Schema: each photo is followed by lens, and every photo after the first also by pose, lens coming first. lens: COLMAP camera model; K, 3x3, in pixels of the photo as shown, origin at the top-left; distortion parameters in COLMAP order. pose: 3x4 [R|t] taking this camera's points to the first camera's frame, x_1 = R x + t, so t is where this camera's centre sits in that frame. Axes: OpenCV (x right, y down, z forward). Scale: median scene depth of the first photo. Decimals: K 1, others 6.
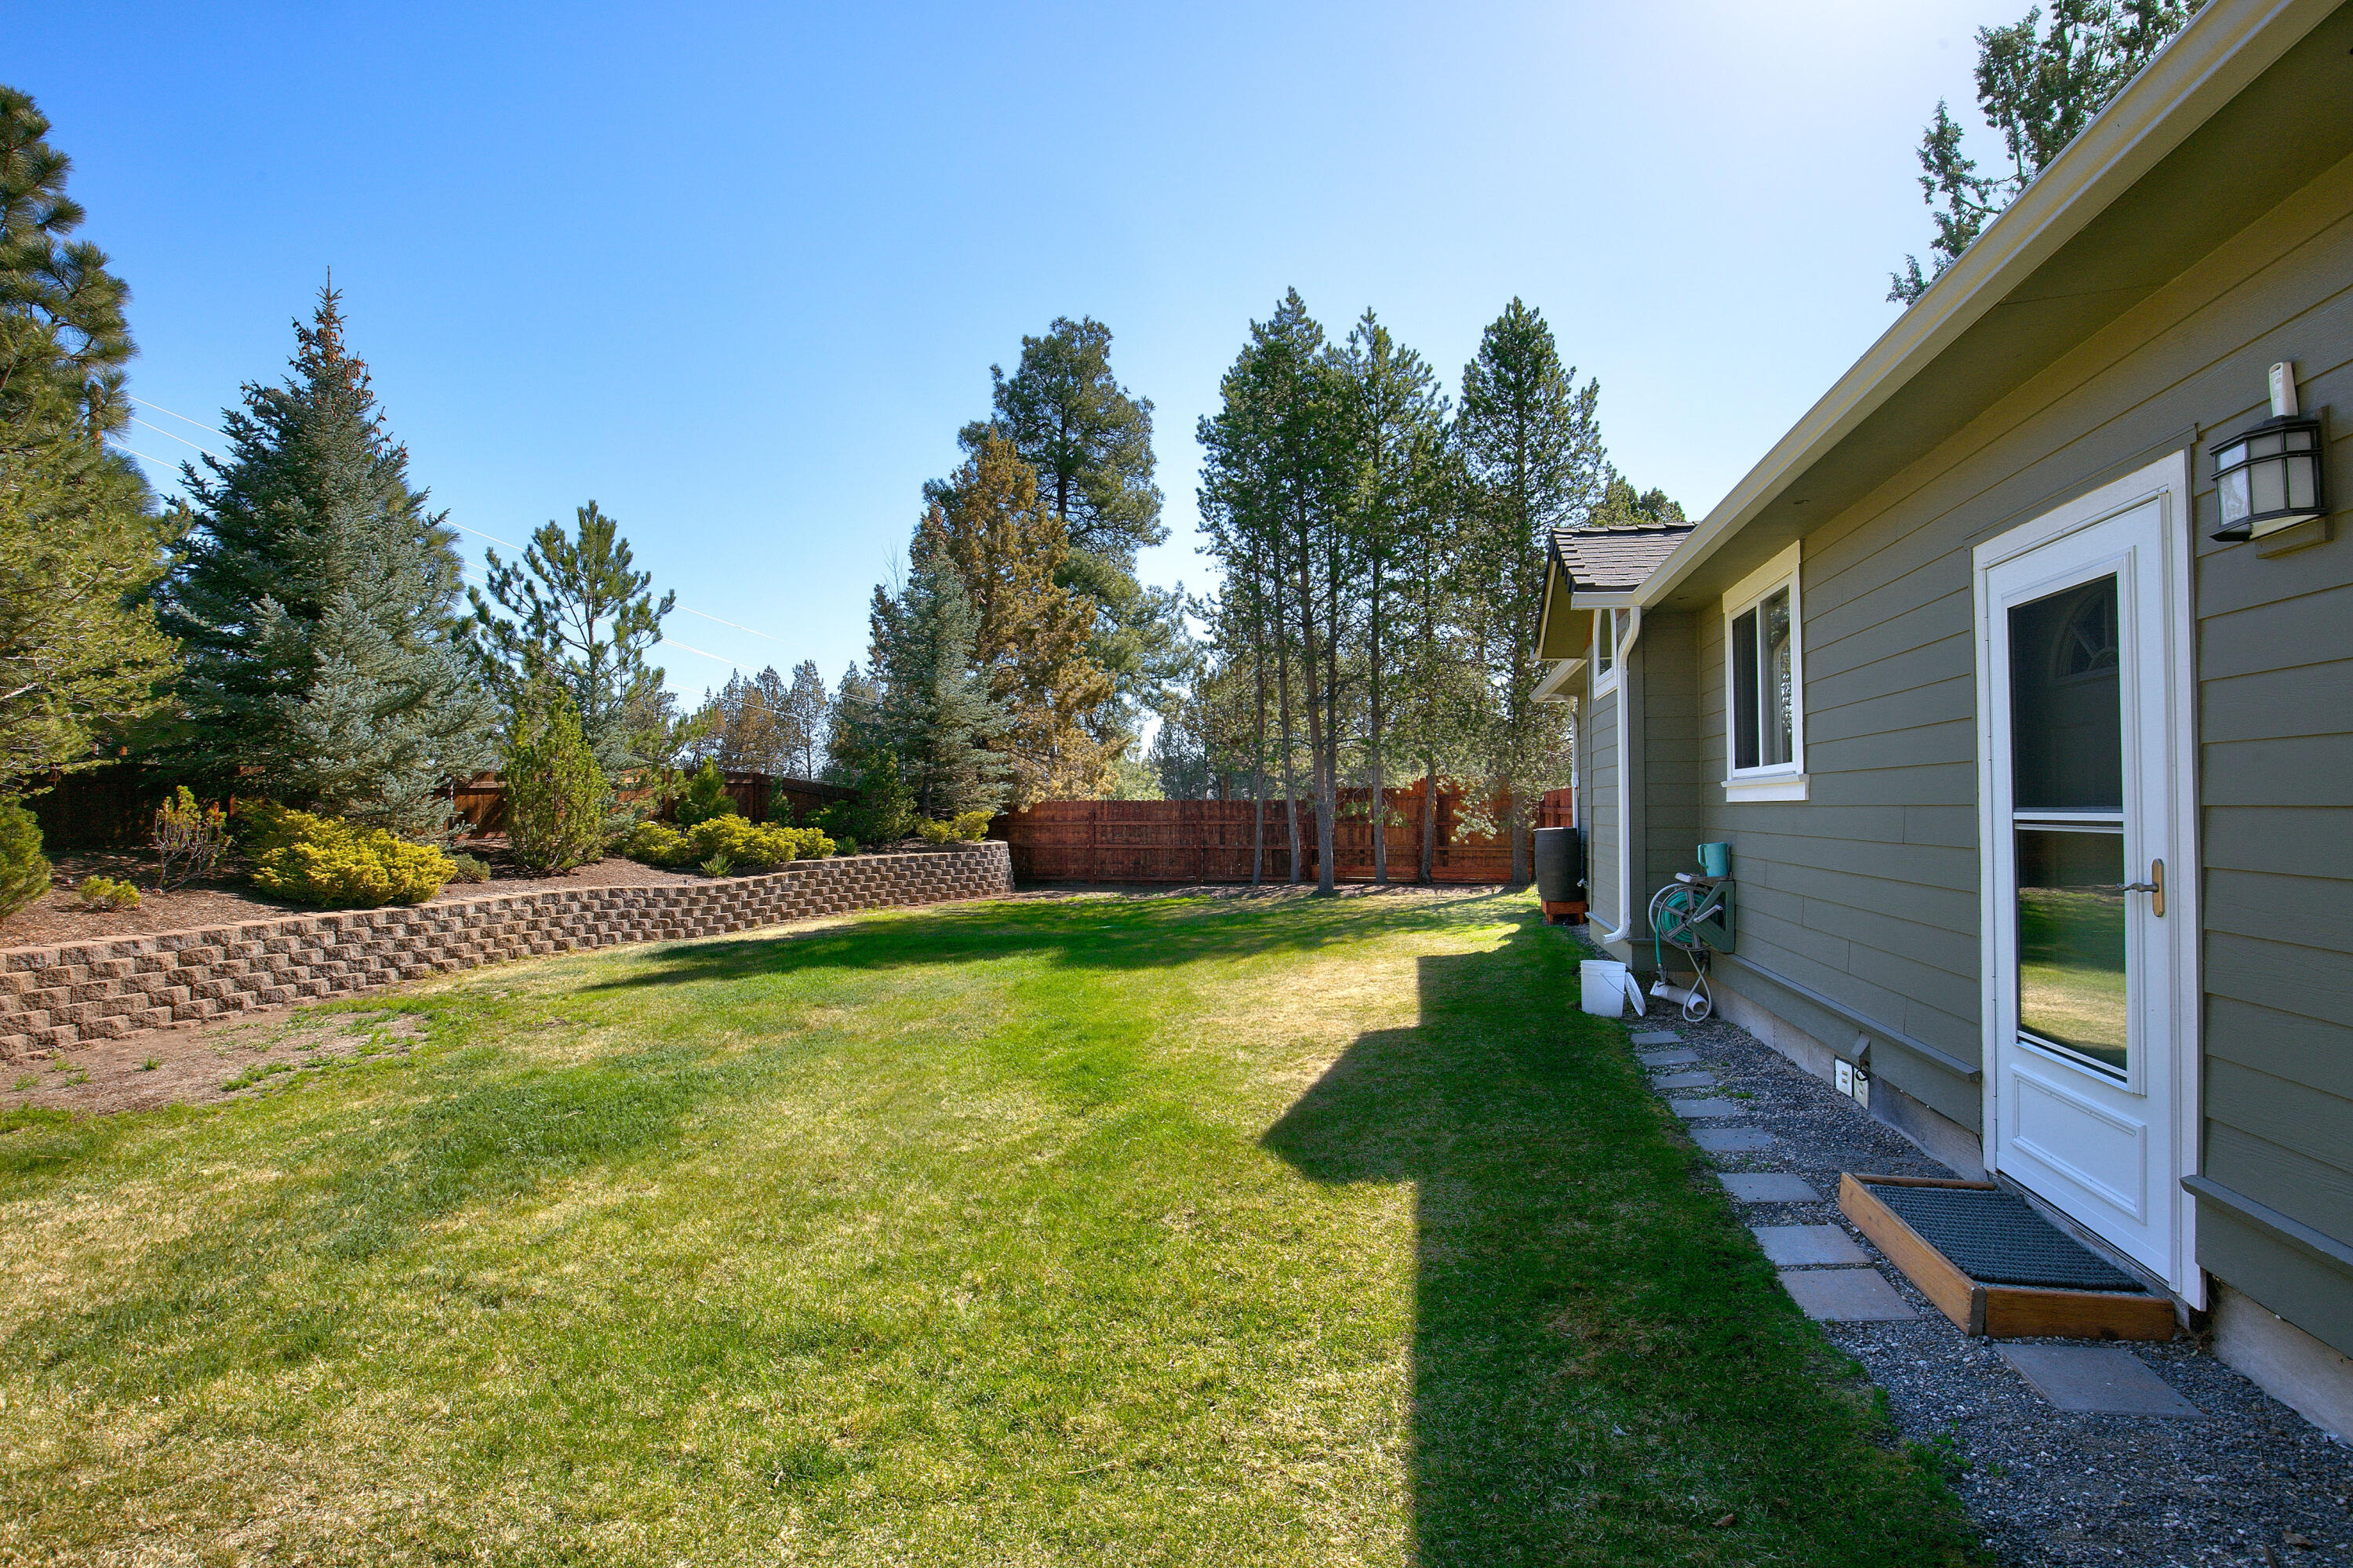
lens RADIAL K [[1100.6, 0, 1168.4], [0, 1100.6, 795.5], [0, 0, 1]] dist [-0.000848, 0.000198]
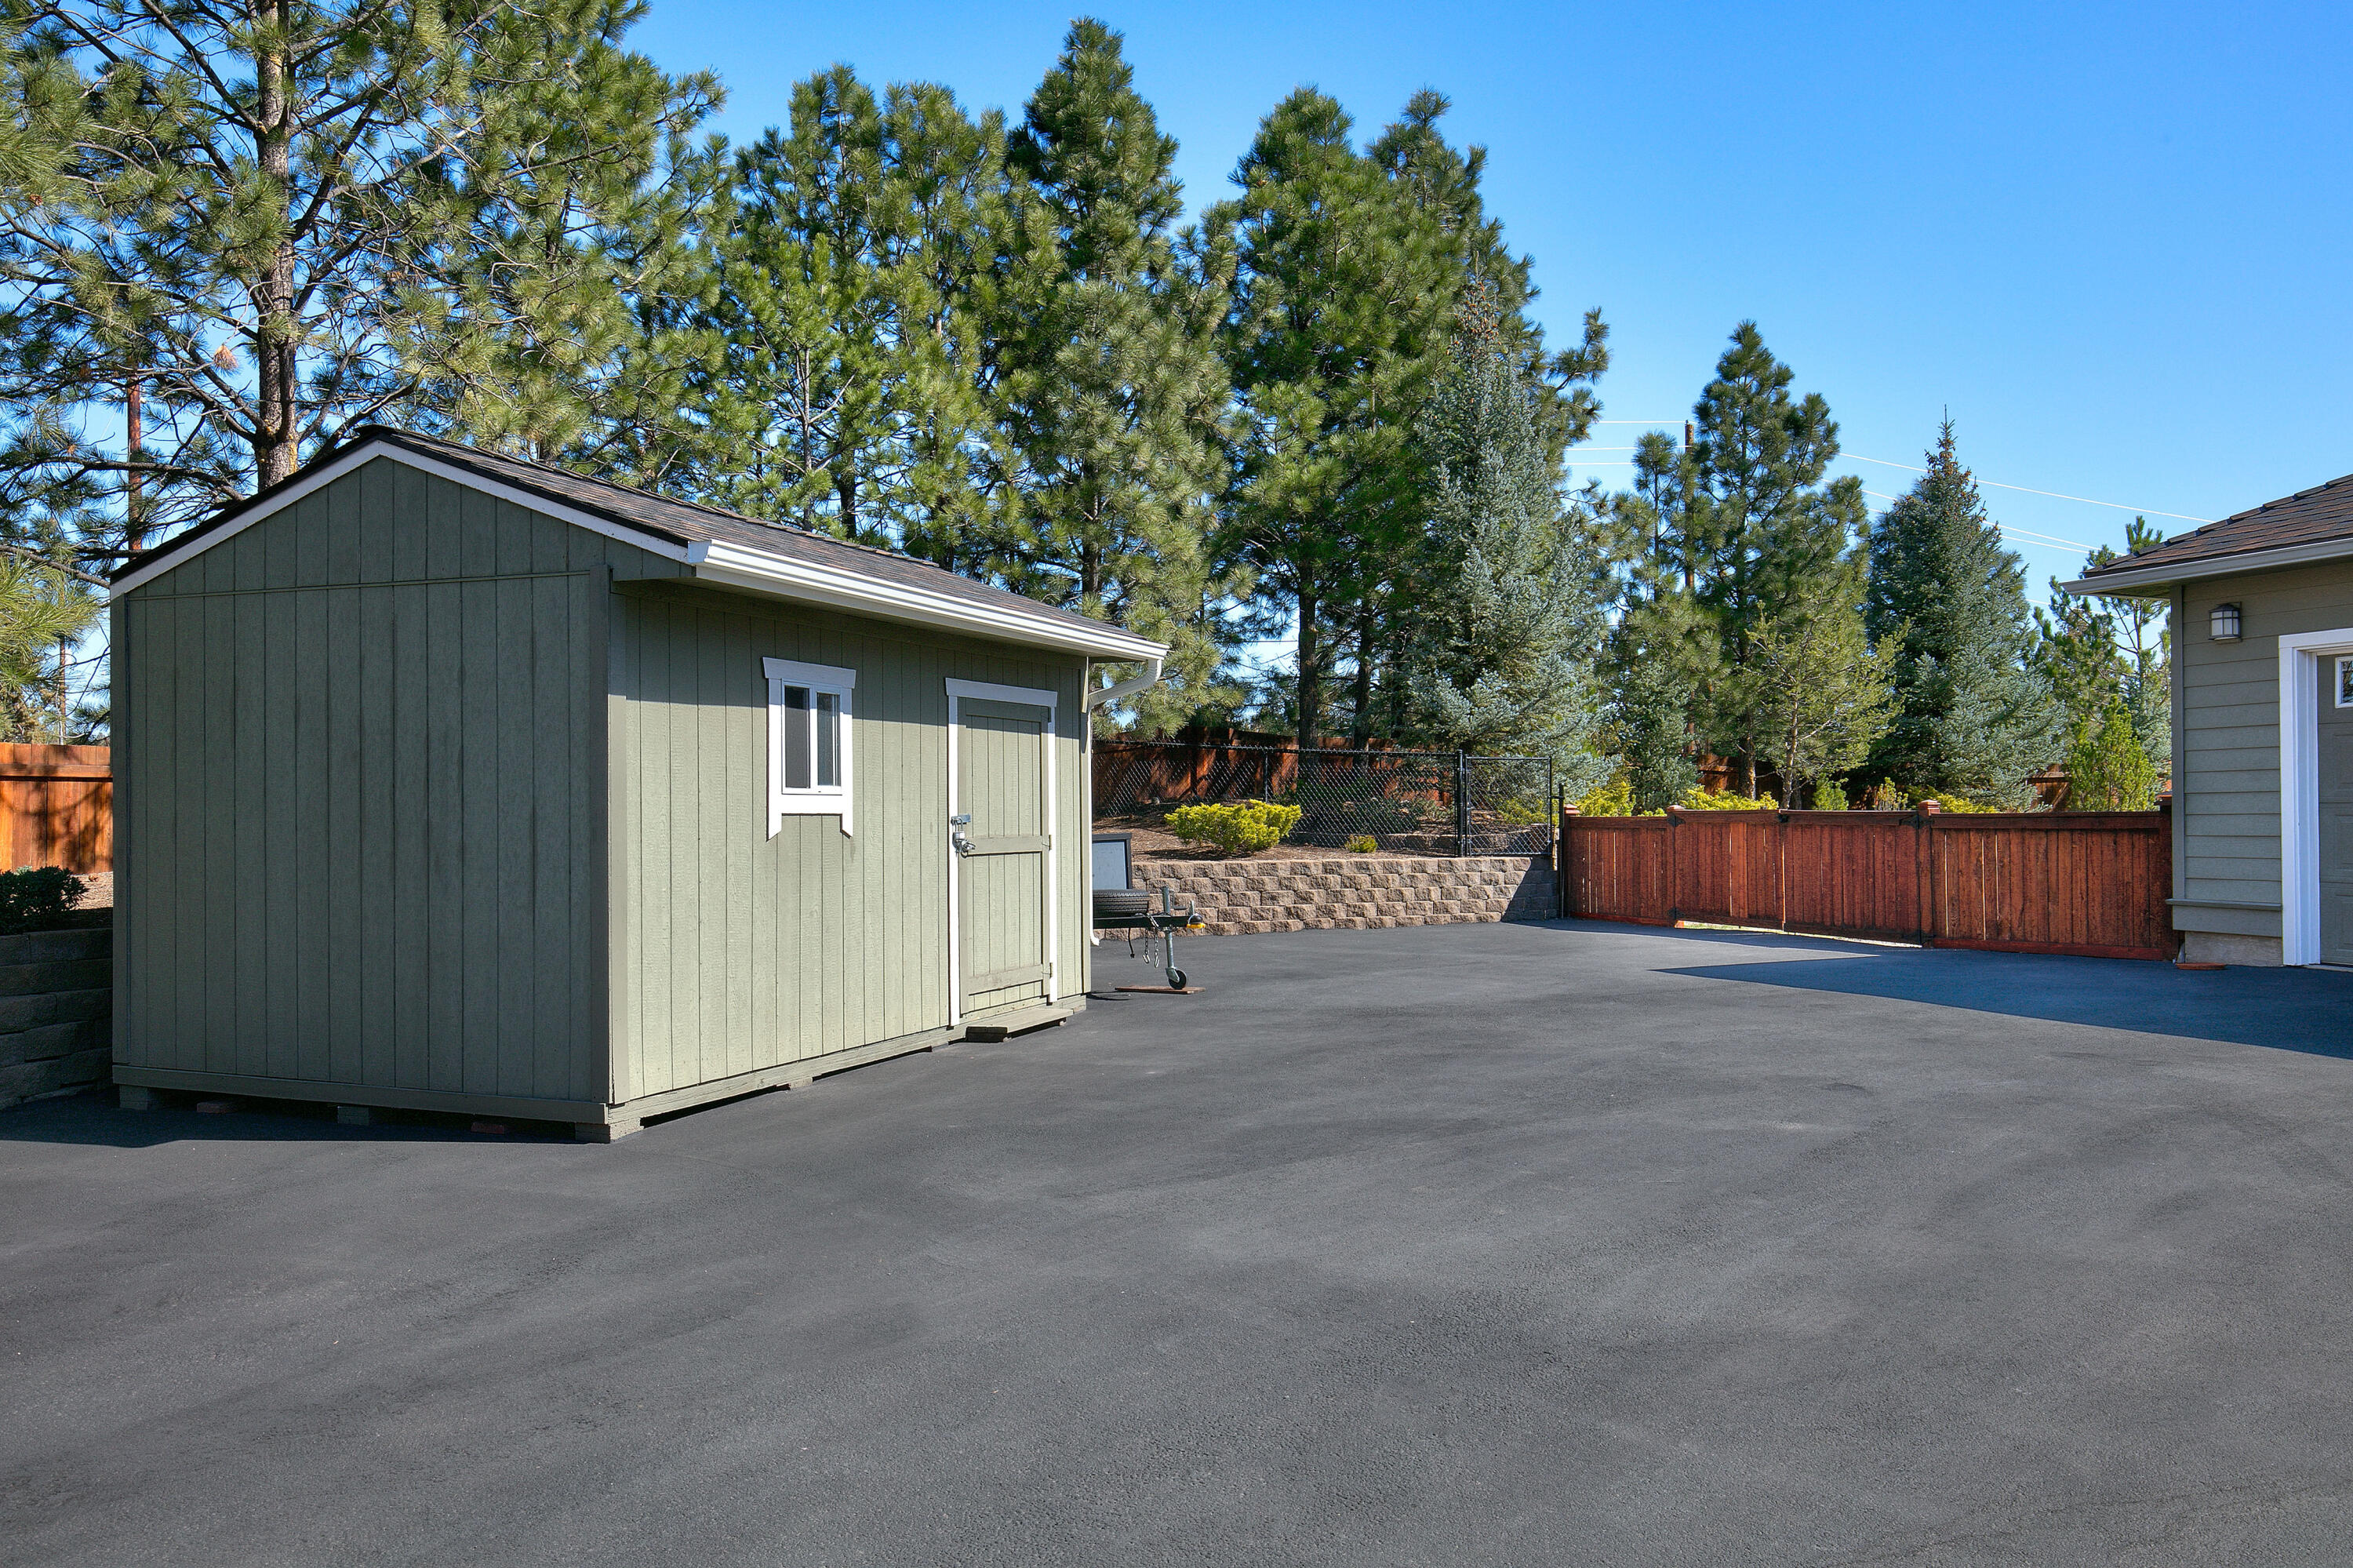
lens RADIAL K [[1750.1, 0, 1176.5], [0, 1750.1, 784.0], [0, 0, 1]] dist [0.005625, 0.002260]
pose [[0.550470, -0.010090, -0.834794, 0.558100], [0.005829, 0.999949, -0.008242, 0.012909], [0.834834, -0.000329, 0.550501, -1.053330]]
